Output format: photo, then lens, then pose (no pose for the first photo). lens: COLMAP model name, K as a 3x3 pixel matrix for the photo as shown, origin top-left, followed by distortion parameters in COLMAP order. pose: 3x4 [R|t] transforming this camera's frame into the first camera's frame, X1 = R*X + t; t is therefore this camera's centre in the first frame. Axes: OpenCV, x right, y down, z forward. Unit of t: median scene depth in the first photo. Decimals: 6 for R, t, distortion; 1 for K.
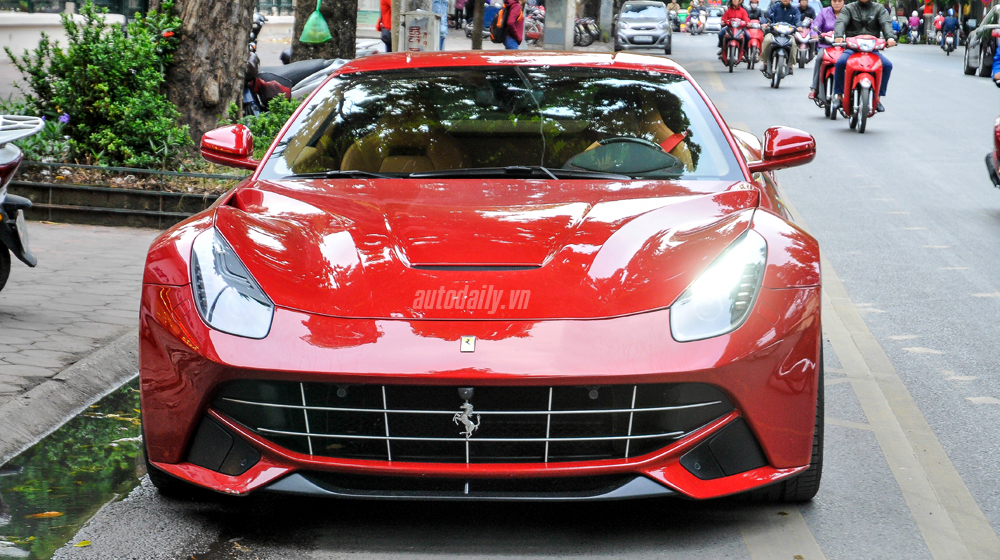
lens RADIAL K [[2937.0, 0, 500.0], [0, 2937.0, 280.0], [0, 0, 1]] dist [0.419526, 1.567240]
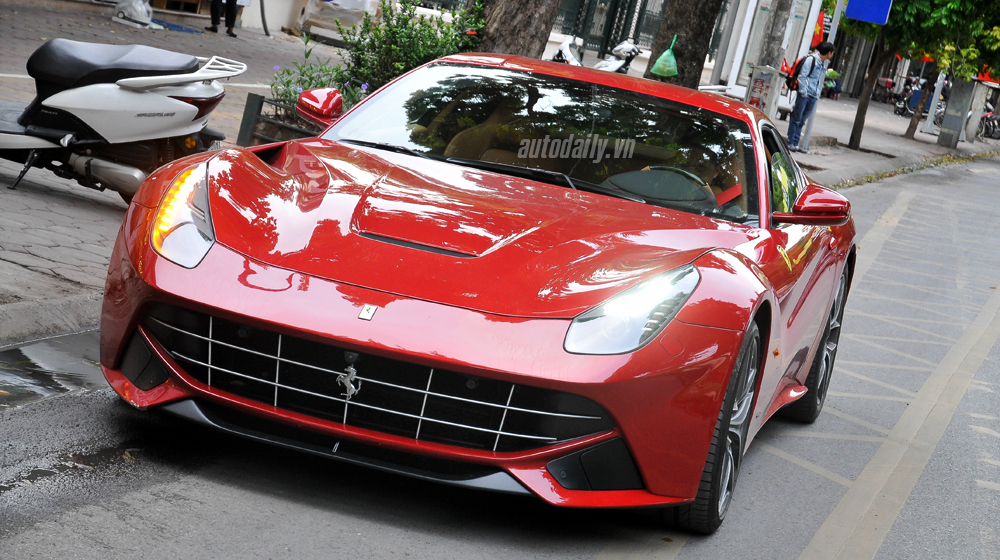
lens RADIAL K [[2385.3, 0, 500.0], [0, 2385.3, 280.0], [0, 0, 1]] dist [0.404450, -0.132700]
pose [[0.961405, 0.200063, -0.188878, 0.190309], [-0.200525, 0.979543, 0.016860, -0.013000], [0.188388, 0.021665, 0.981856, 0.174323]]
